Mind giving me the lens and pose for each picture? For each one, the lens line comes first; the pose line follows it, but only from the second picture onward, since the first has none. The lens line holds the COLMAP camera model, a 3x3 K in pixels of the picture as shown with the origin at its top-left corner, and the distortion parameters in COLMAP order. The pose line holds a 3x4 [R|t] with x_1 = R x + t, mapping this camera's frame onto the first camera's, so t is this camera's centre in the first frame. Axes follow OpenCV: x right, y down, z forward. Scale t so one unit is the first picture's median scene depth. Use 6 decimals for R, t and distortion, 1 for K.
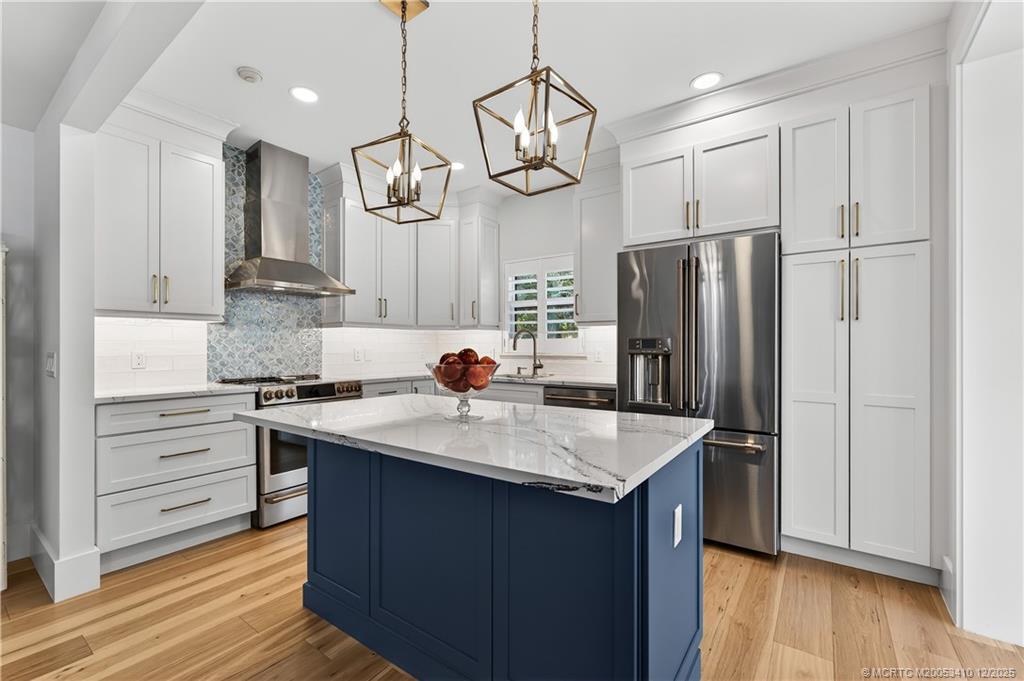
lens RADIAL K [[428.1, 0, 515.9], [0, 428.1, 342.3], [0, 0, 1]] dist [0.000094, 0.000159]
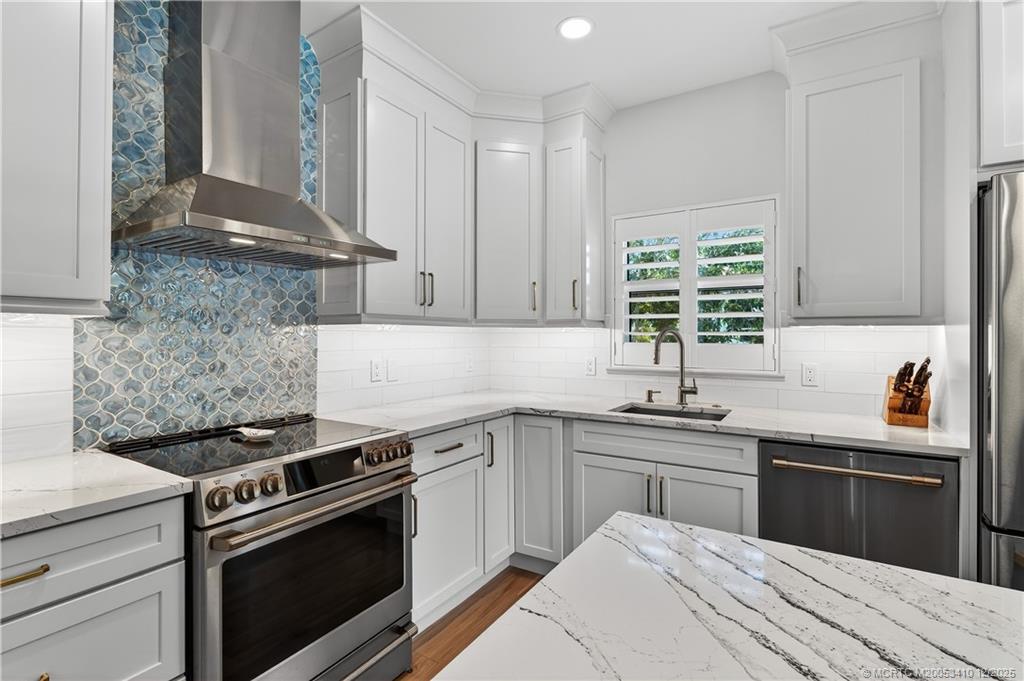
lens RADIAL K [[468.6, 0, 528.4], [0, 468.6, 333.2], [0, 0, 1]] dist [-0.012057, -0.000086]
pose [[0.997029, 0.003400, 0.076954, -0.239092], [-0.003603, 0.999990, 0.002492, -0.026182], [-0.076945, -0.002762, 0.997032, 0.402906]]
